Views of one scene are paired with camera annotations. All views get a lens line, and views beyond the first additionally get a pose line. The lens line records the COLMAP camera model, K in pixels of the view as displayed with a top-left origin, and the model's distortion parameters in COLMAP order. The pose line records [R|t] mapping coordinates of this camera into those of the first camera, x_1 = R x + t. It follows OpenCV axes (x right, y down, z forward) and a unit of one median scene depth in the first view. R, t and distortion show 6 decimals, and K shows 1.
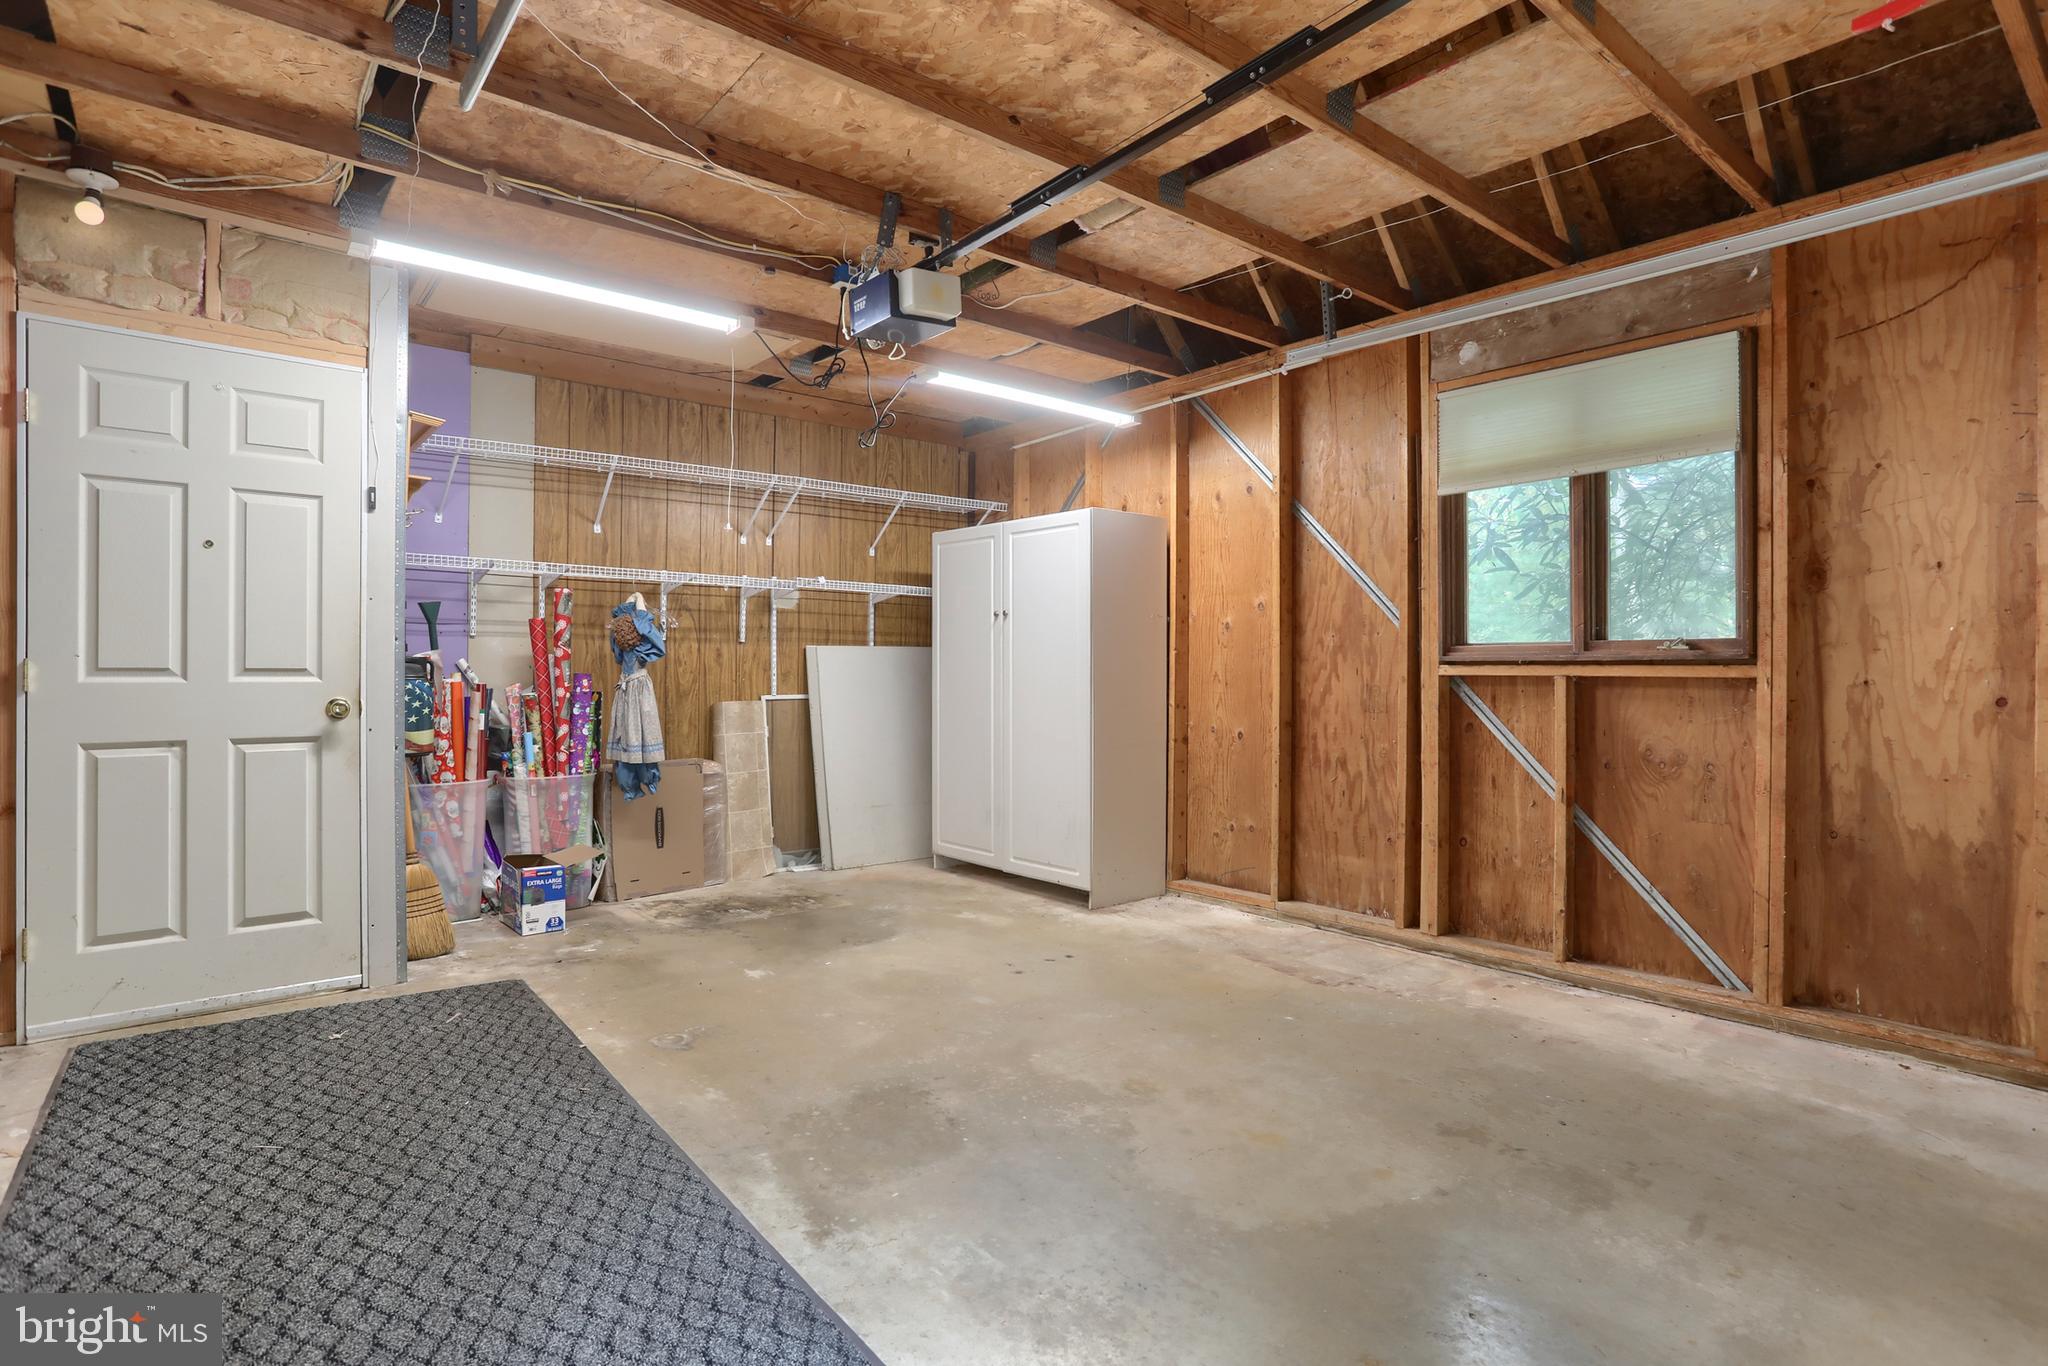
lens RADIAL K [[1031.3, 0, 1024.6], [0, 1031.3, 676.6], [0, 0, 1]] dist [-0.055125, 0.026590]
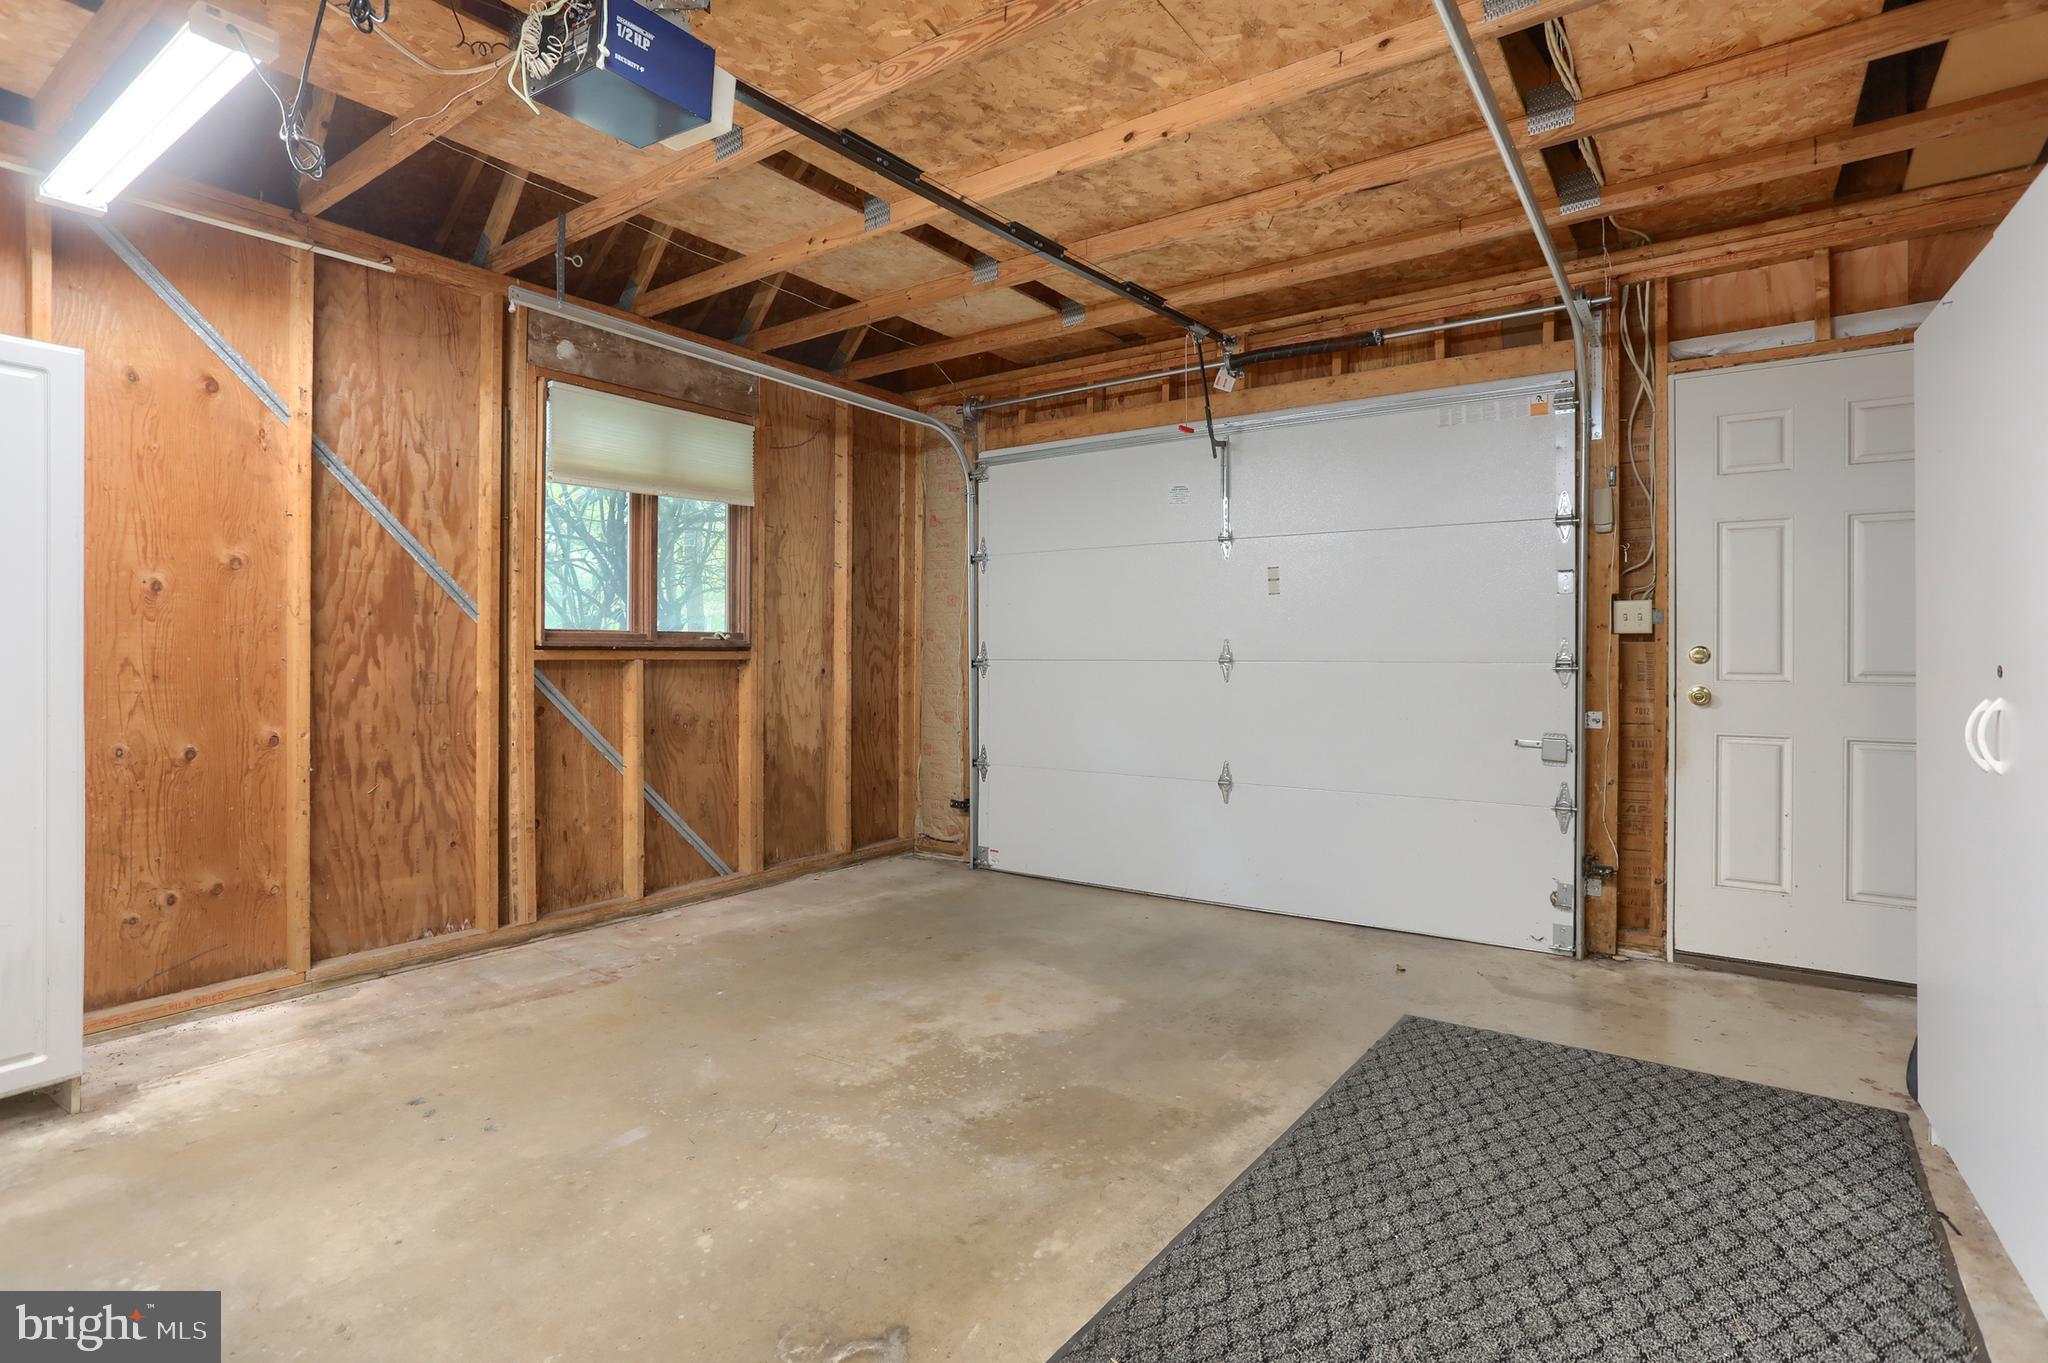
lens RADIAL K [[1031.3, 0, 991.5], [0, 1031.3, 659.1], [0, 0, 1]] dist [-0.055125, 0.026590]
pose [[-0.254365, -0.010608, 0.967050, -0.777596], [0.001249, 0.999935, 0.011297, -0.015156], [-0.967108, 0.004081, -0.254335, 0.957316]]
